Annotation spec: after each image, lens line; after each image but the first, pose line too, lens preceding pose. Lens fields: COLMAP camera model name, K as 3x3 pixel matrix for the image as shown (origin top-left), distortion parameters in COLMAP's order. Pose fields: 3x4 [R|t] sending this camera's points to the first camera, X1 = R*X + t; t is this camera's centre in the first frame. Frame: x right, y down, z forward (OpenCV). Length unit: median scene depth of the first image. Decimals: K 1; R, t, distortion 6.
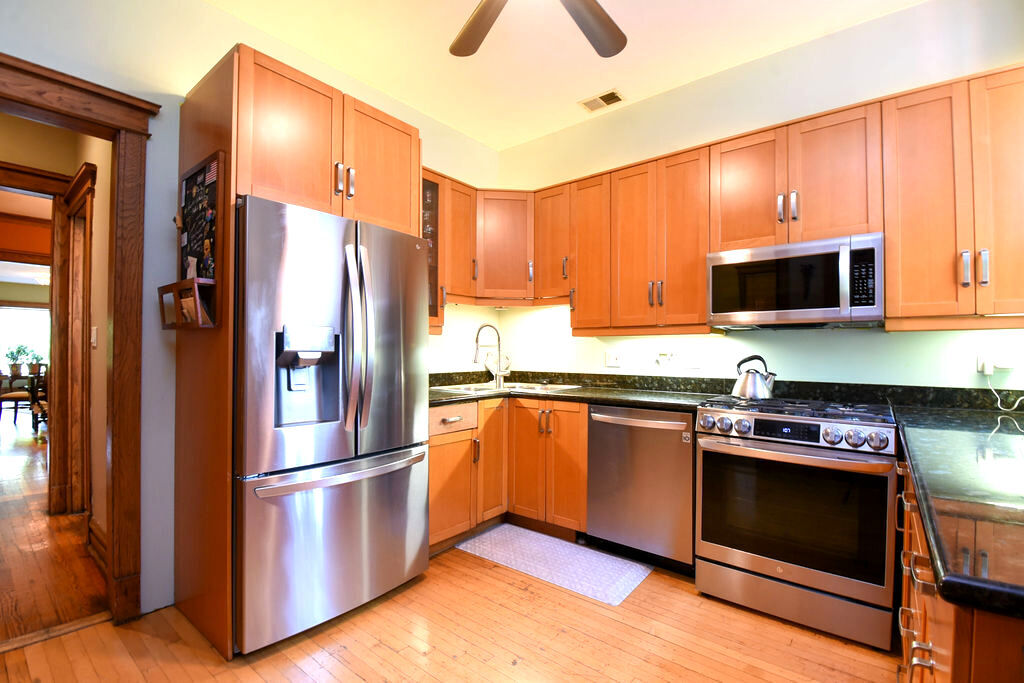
lens RADIAL K [[449.5, 0, 513.6], [0, 449.5, 346.2], [0, 0, 1]] dist [0.018983, -0.026848]
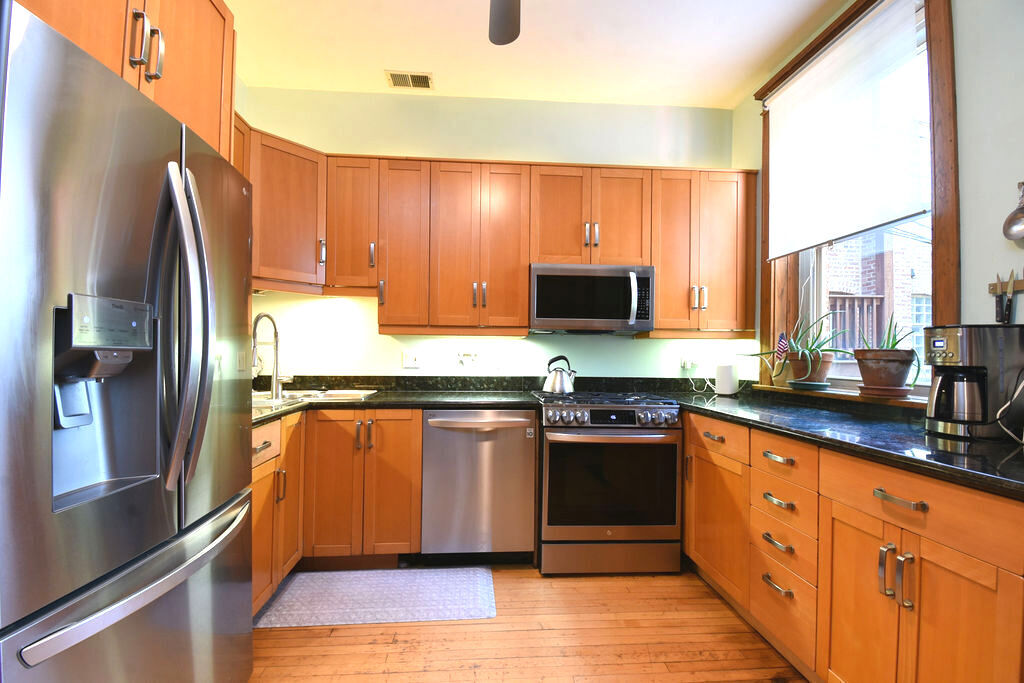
lens RADIAL K [[446.7, 0, 510.9], [0, 446.7, 345.4], [0, 0, 1]] dist [0.019962, -0.026764]
pose [[0.735043, 0.015230, 0.677849, -0.345032], [-0.015225, 0.999866, -0.005956, 0.001848], [-0.677849, -0.005942, 0.735177, 0.236251]]
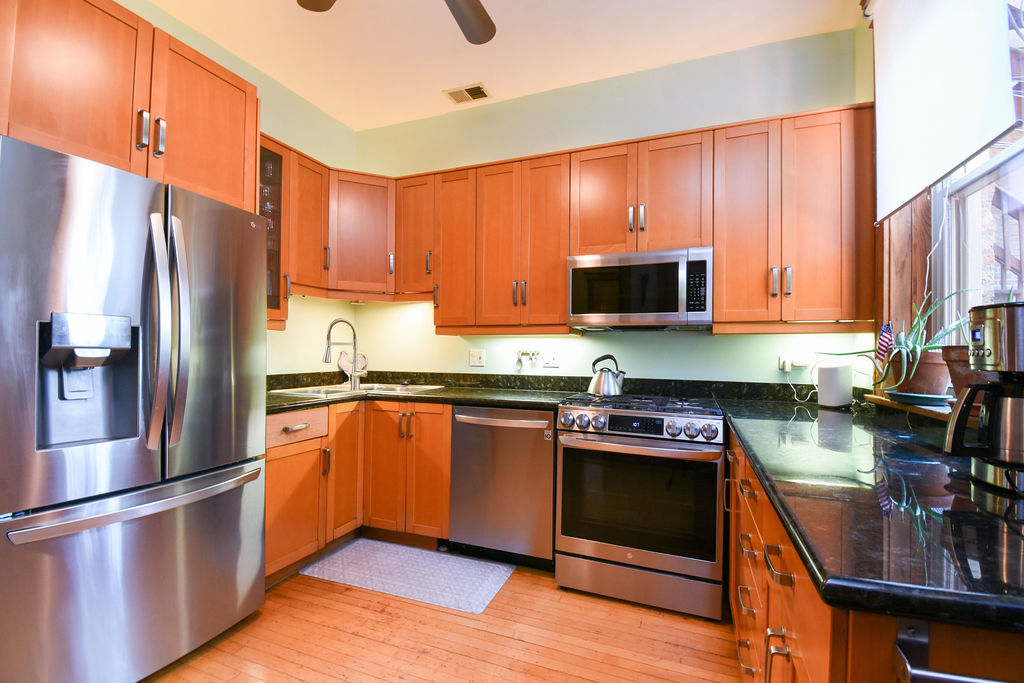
lens RADIAL K [[449.1, 0, 508.8], [0, 449.1, 345.7], [0, 0, 1]] dist [0.017368, -0.024351]
pose [[0.956262, 0.008590, 0.292386, 0.000041], [-0.008890, 0.999960, -0.000304, 0.000926], [-0.292377, -0.002308, 0.956300, 0.051132]]
